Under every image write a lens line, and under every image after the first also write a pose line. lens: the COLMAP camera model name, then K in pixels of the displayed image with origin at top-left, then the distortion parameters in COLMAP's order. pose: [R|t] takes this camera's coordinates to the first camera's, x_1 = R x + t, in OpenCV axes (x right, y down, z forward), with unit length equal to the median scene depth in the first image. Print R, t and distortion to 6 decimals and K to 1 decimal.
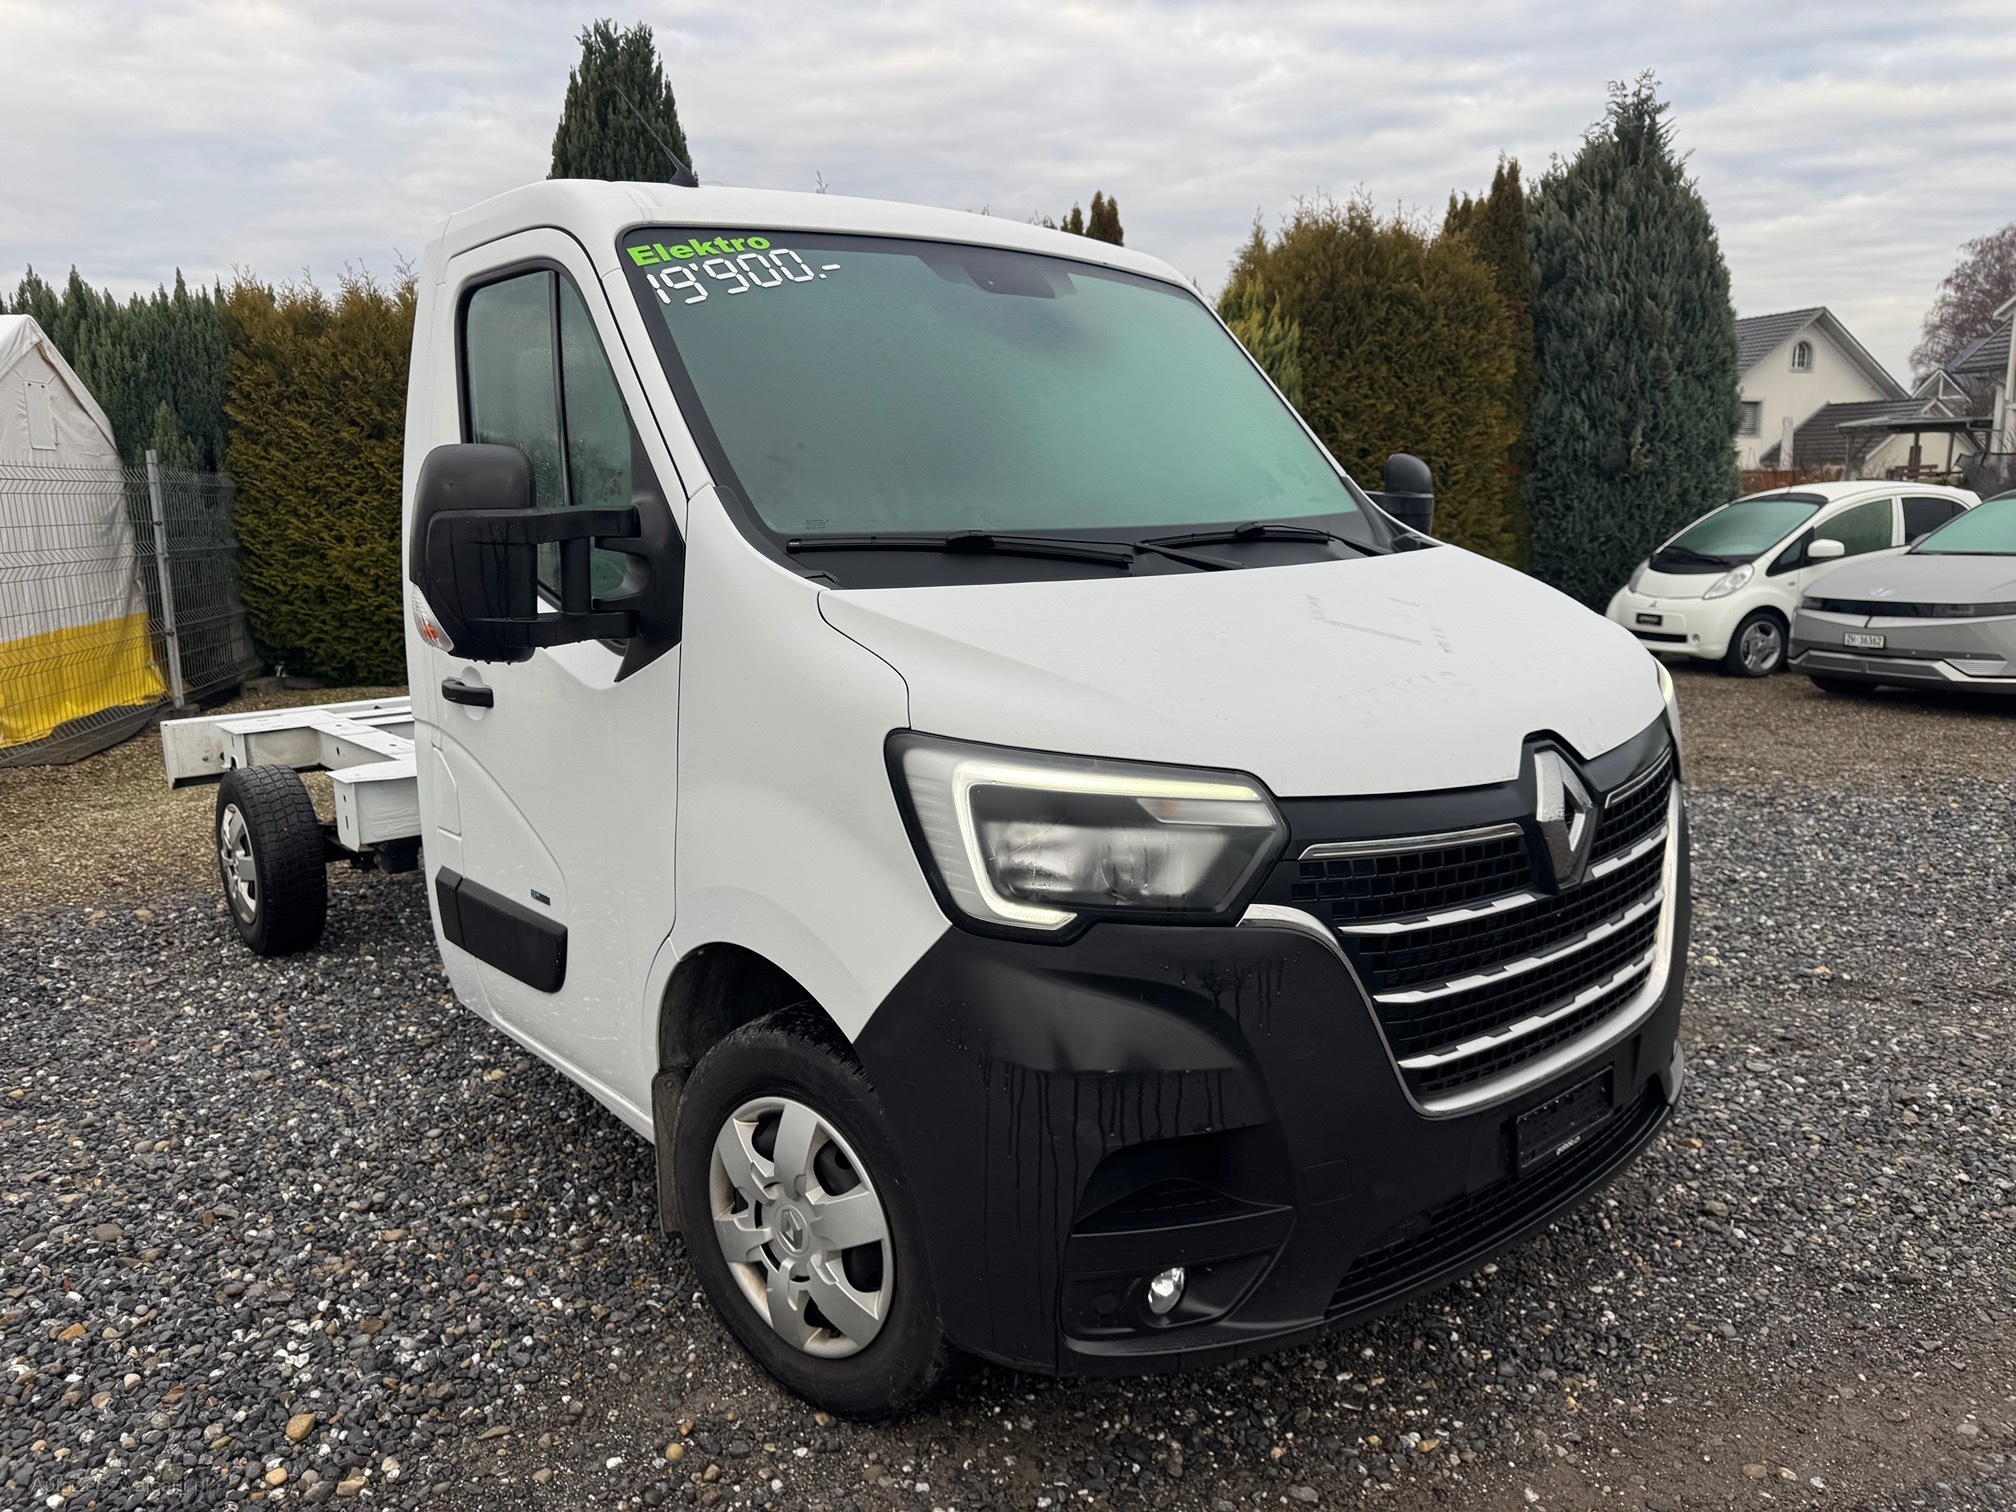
lens RADIAL K [[1410.8, 0, 999.9], [0, 1410.8, 741.1], [0, 0, 1]] dist [0.008838, -0.041335]
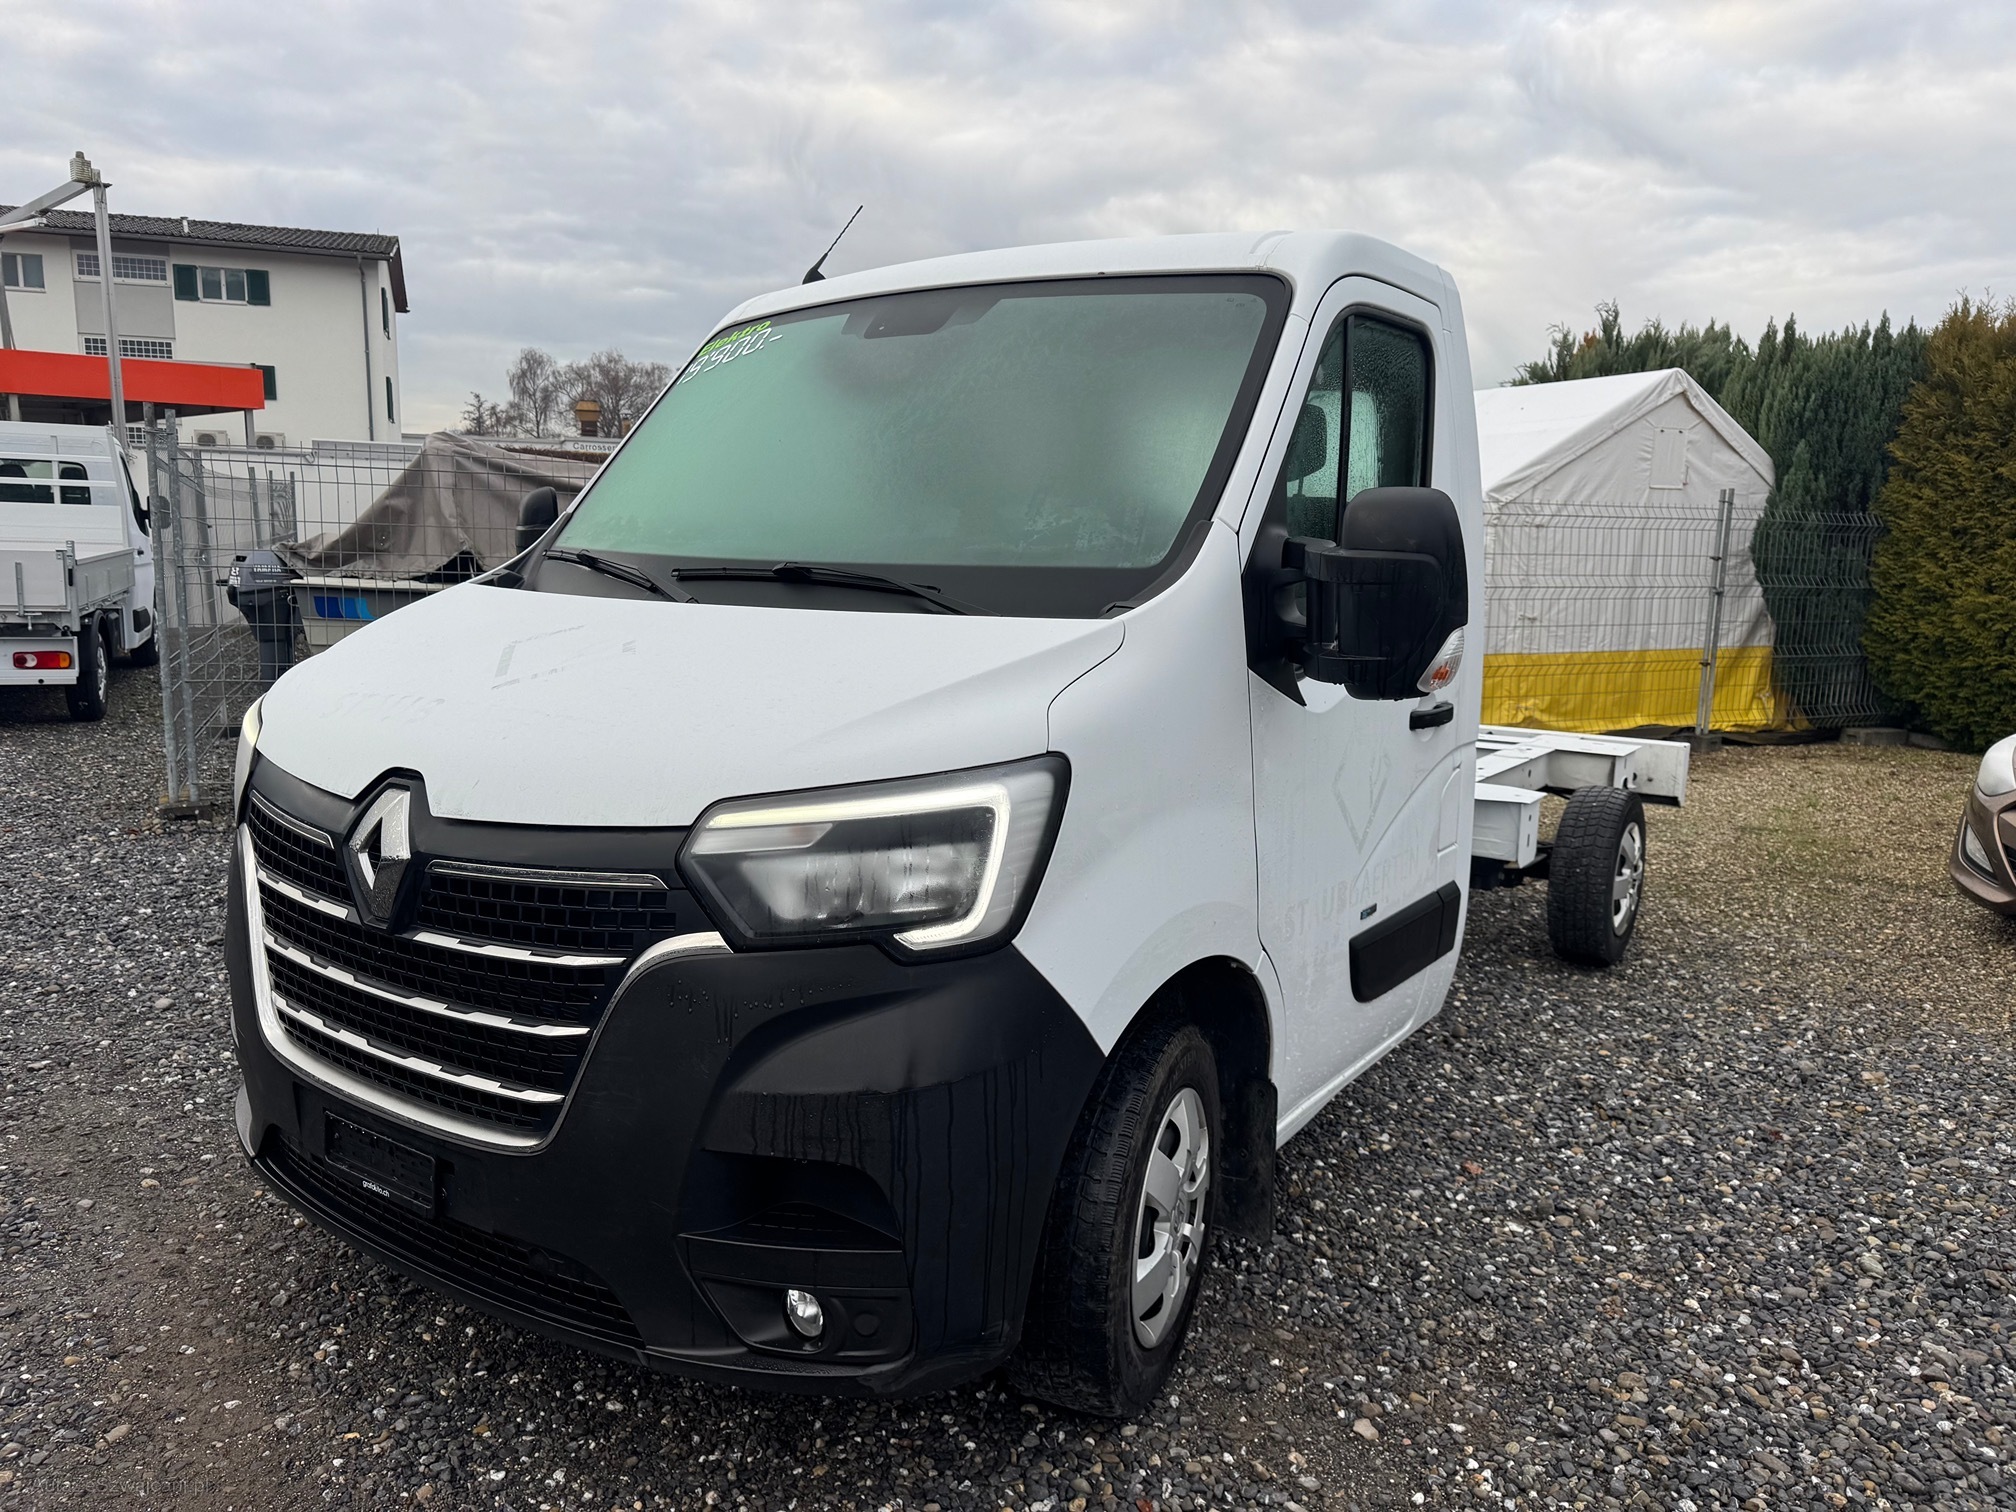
lens RADIAL K [[1410.8, 0, 1000.6], [0, 1410.8, 768.8], [0, 0, 1]] dist [0.008838, -0.041335]
pose [[0.252419, 0.172915, -0.952042, 0.241589], [-0.180610, 0.975031, 0.129205, -0.035469], [0.950613, 0.139335, 0.277347, 0.190050]]
